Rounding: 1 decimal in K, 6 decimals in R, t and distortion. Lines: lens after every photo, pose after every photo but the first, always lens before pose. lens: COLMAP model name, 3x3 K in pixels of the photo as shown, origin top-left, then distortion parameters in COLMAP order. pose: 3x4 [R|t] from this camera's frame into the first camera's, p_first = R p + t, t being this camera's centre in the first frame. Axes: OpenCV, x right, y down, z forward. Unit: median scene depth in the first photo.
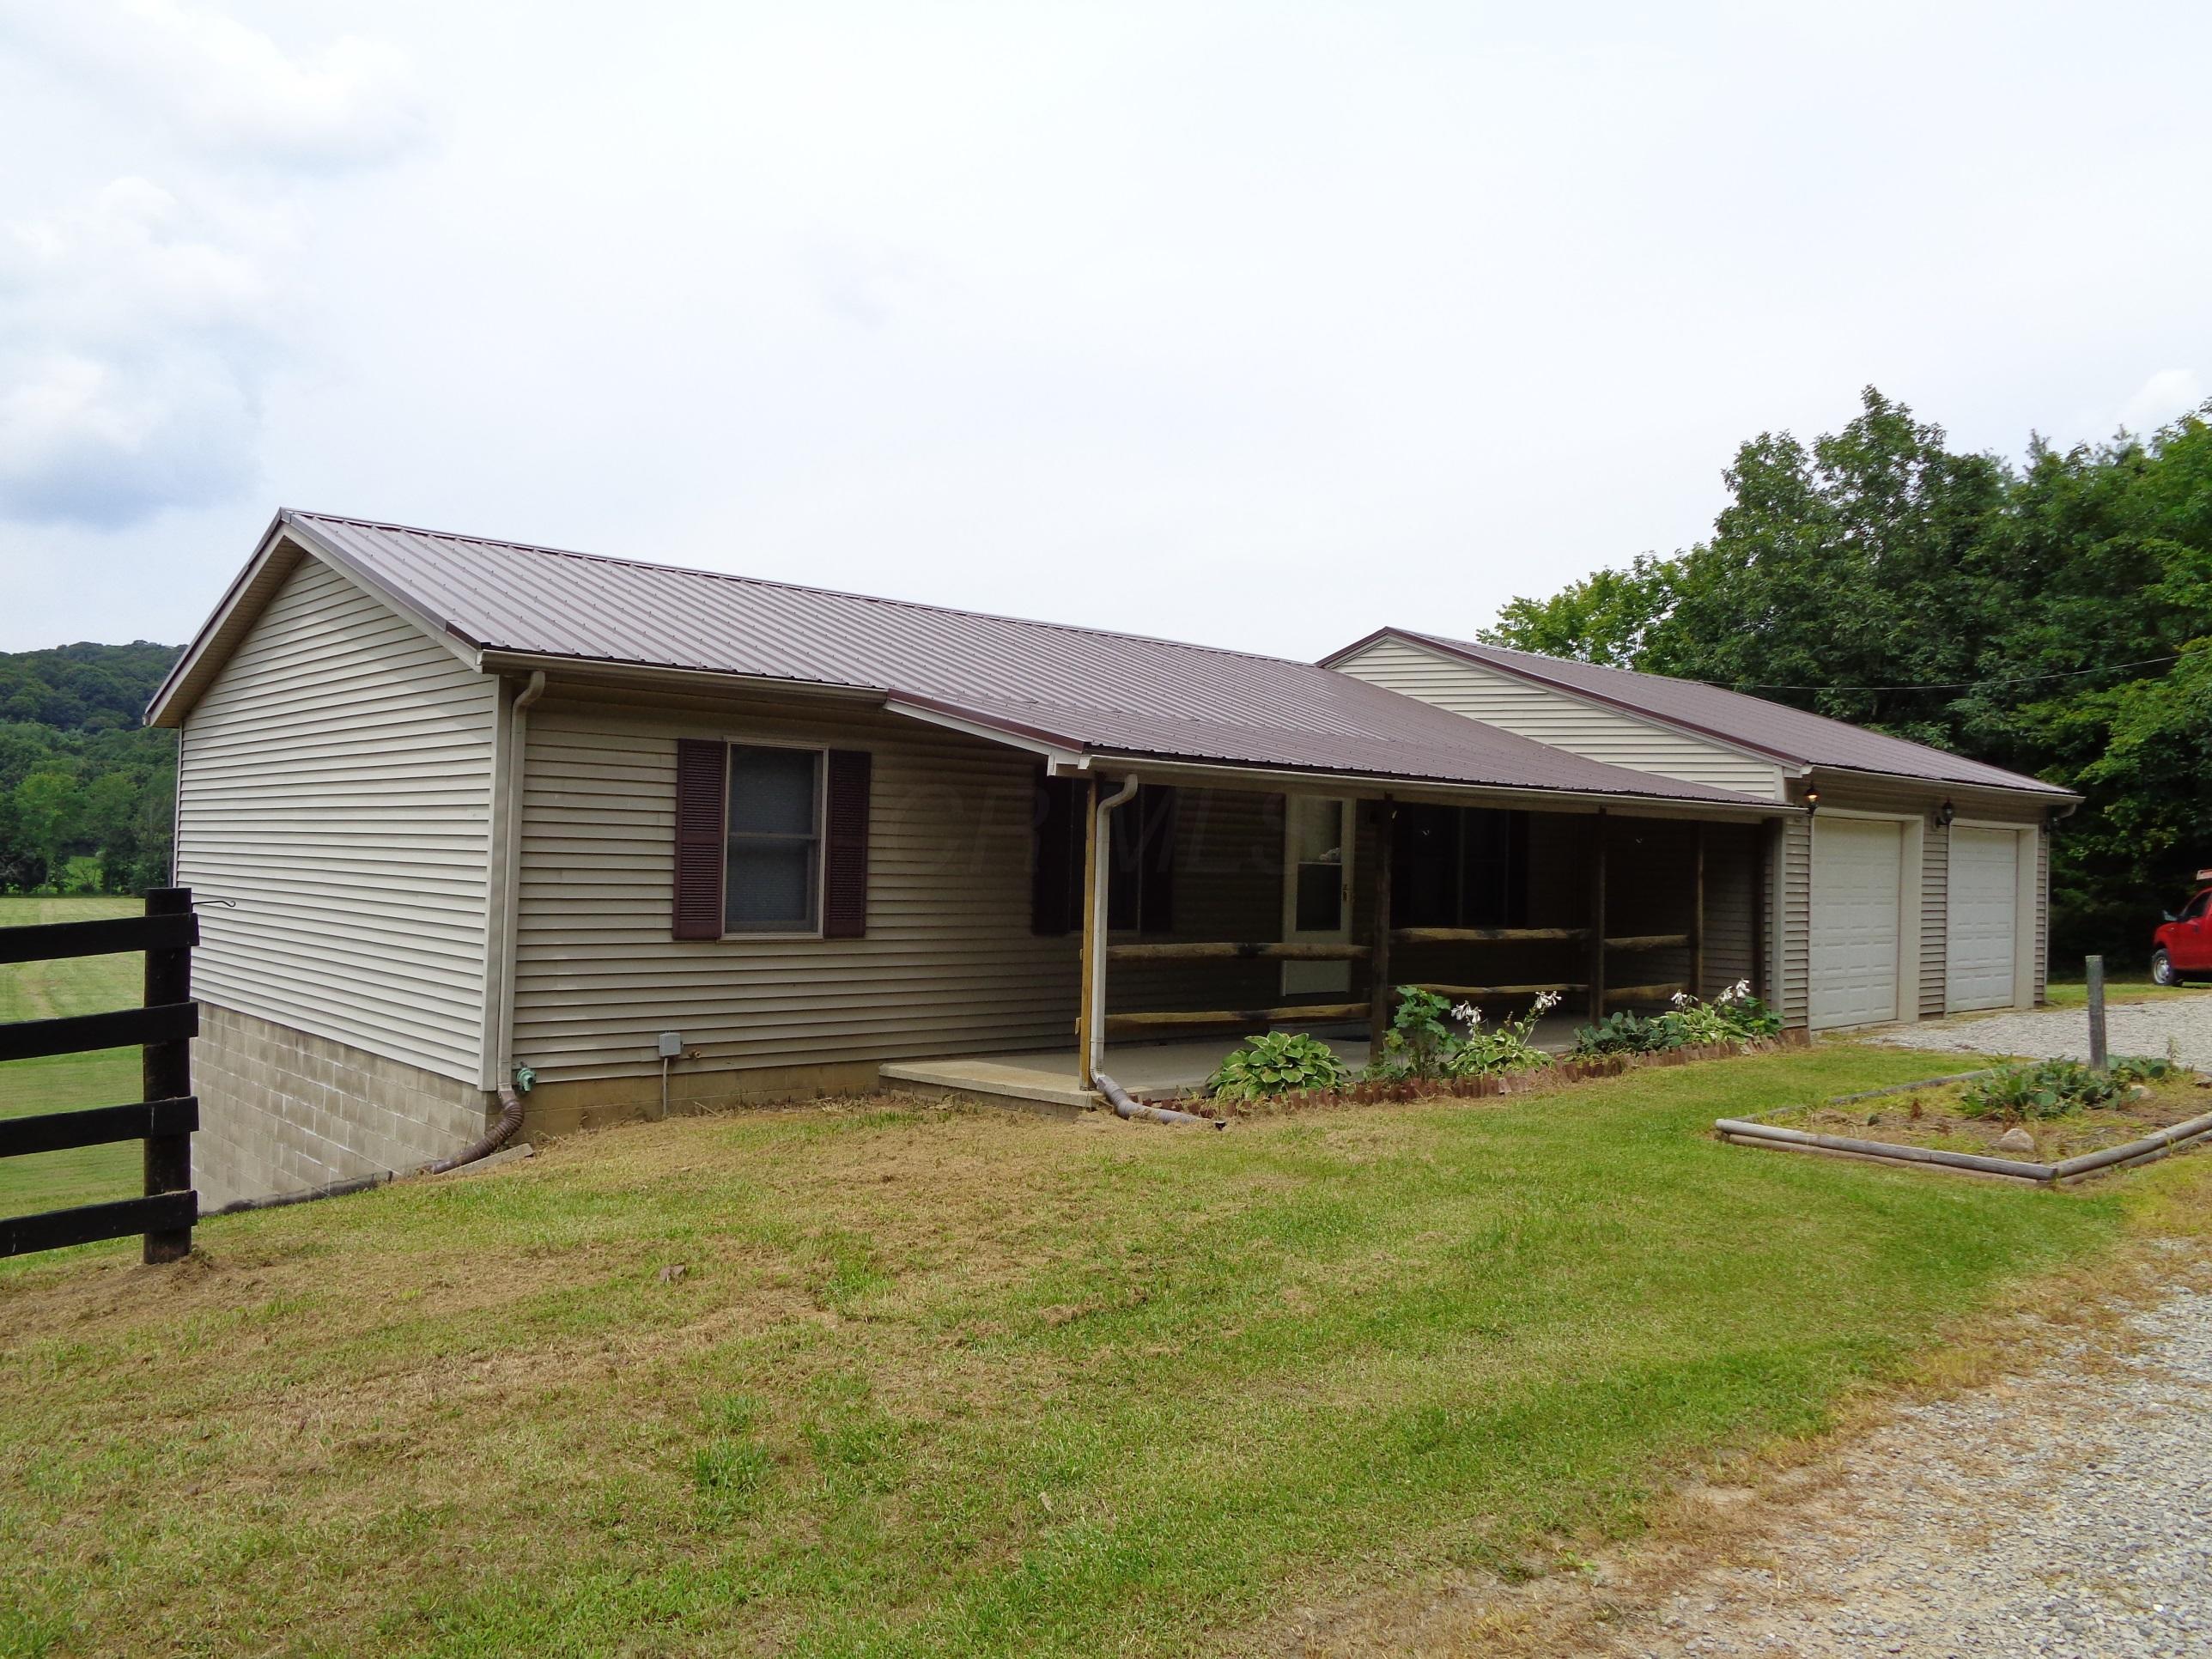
lens RADIAL K [[1664.8, 0, 1102.1], [0, 1664.8, 826.9], [0, 0, 1]] dist [-0.000156, 0.004628]
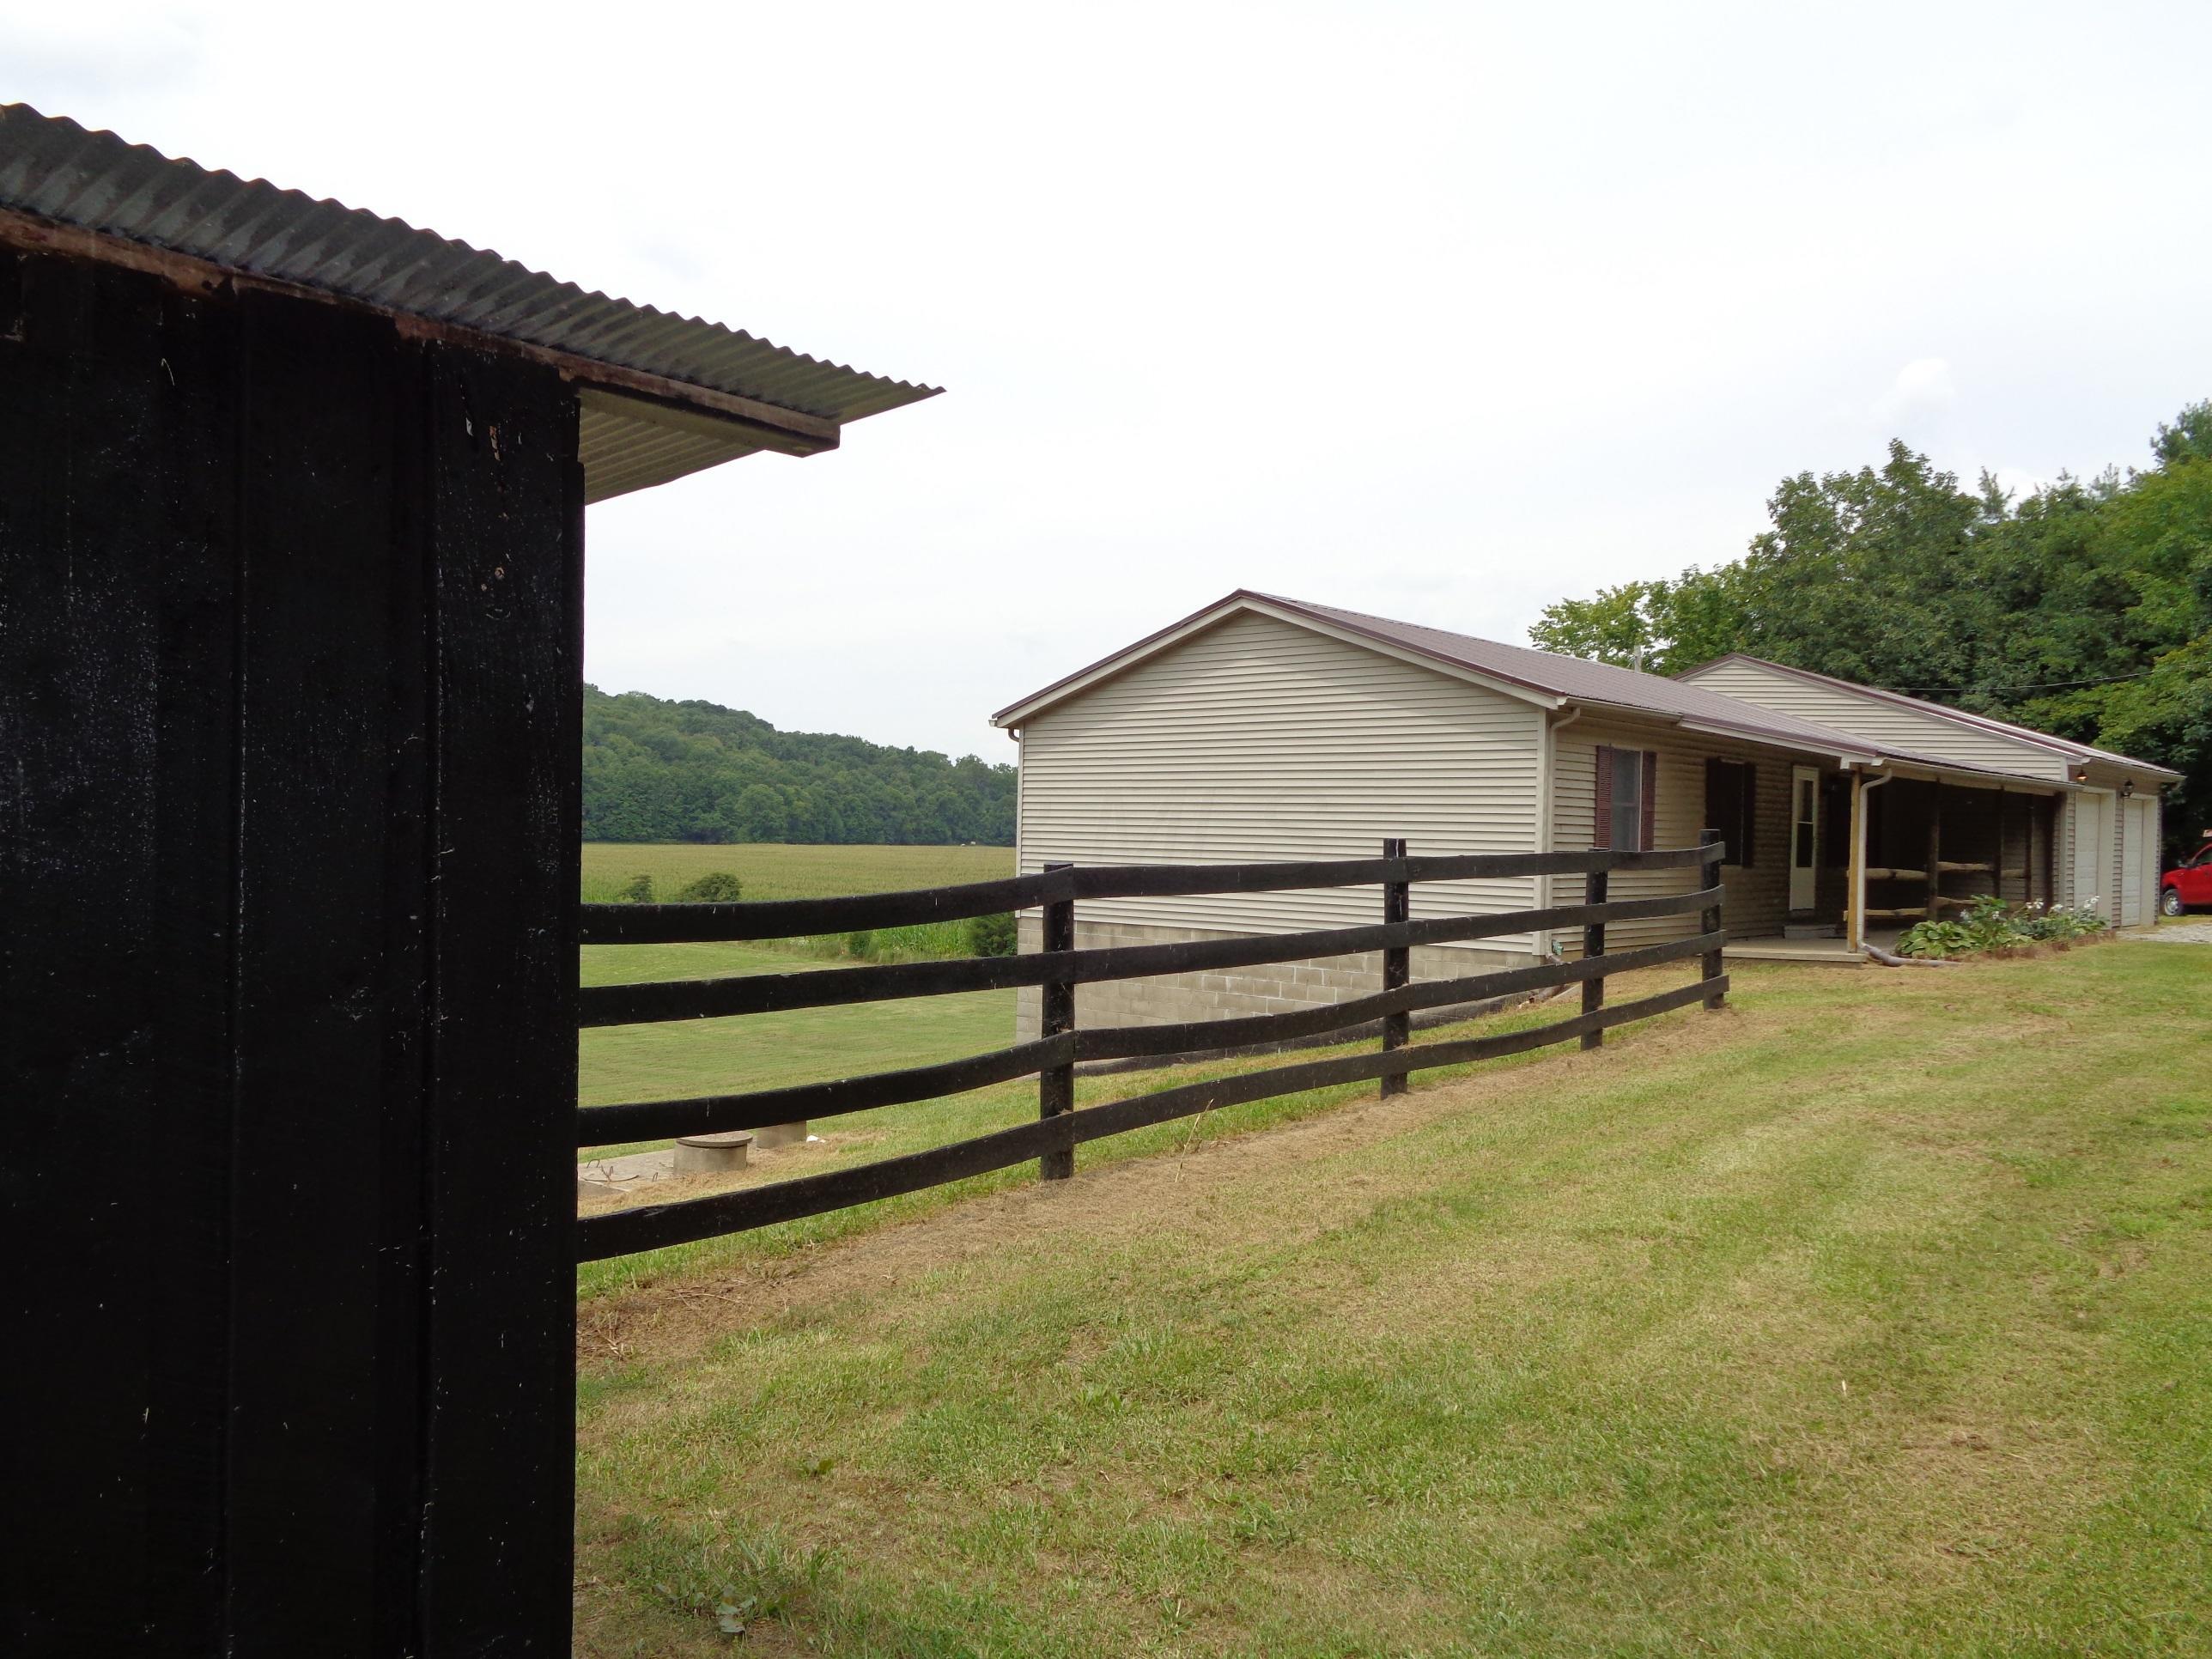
lens RADIAL K [[1664.8, 0, 1110.6], [0, 1664.8, 834.8], [0, 0, 1]] dist [-0.000156, 0.004628]
pose [[0.992980, -0.001884, 0.118271, -0.290280], [-0.000987, 0.999707, 0.024204, -0.001348], [-0.118282, -0.024151, 0.992686, -0.176496]]
